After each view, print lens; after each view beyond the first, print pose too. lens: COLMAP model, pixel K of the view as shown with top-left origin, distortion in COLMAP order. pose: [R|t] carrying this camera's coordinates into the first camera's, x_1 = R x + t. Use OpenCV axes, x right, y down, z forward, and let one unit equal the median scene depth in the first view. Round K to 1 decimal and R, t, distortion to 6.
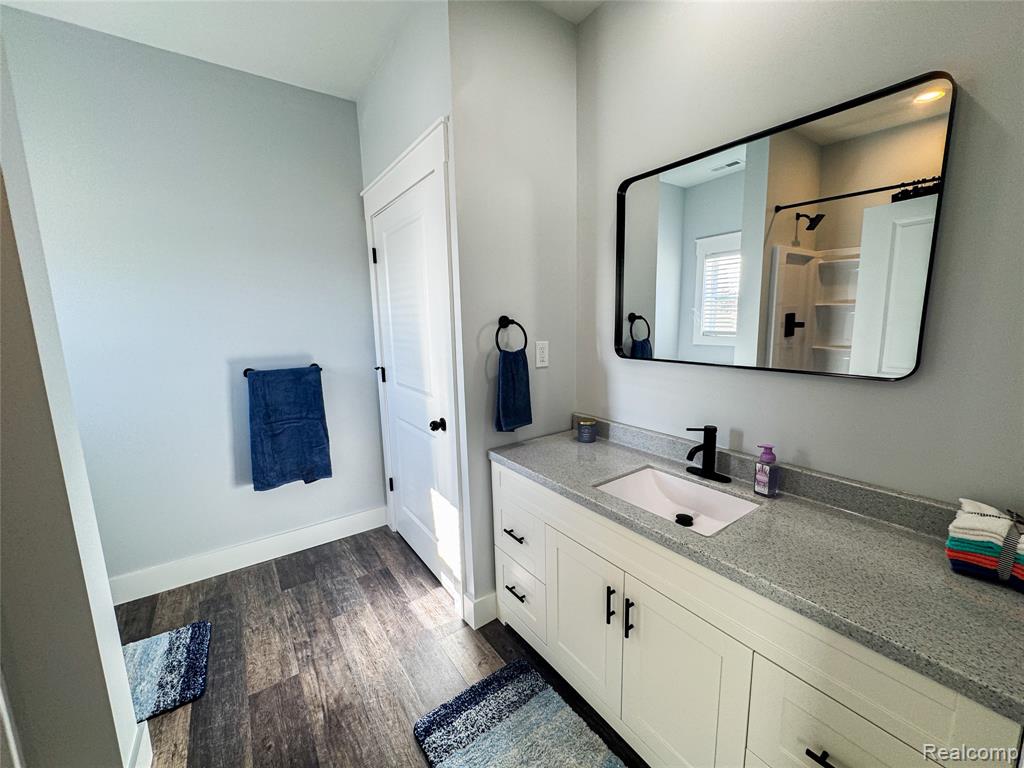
lens RADIAL K [[418.5, 0, 509.6], [0, 418.5, 385.6], [0, 0, 1]] dist [-0.002007, -0.000166]
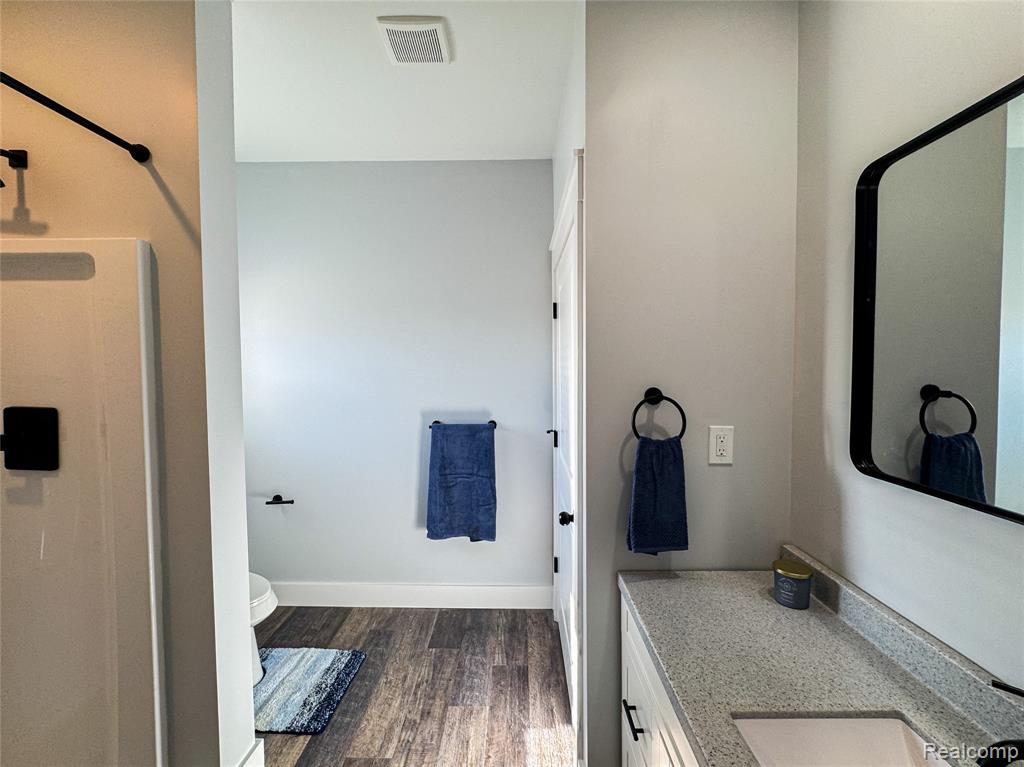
lens RADIAL K [[426.6, 0, 511.3], [0, 426.6, 381.2], [0, 0, 1]] dist [-0.001382, -0.000064]
pose [[0.803261, 0.038856, -0.594358, 0.207605], [-0.103496, 0.991796, -0.075034, -0.089836], [0.586566, 0.121785, 0.800693, 0.243228]]
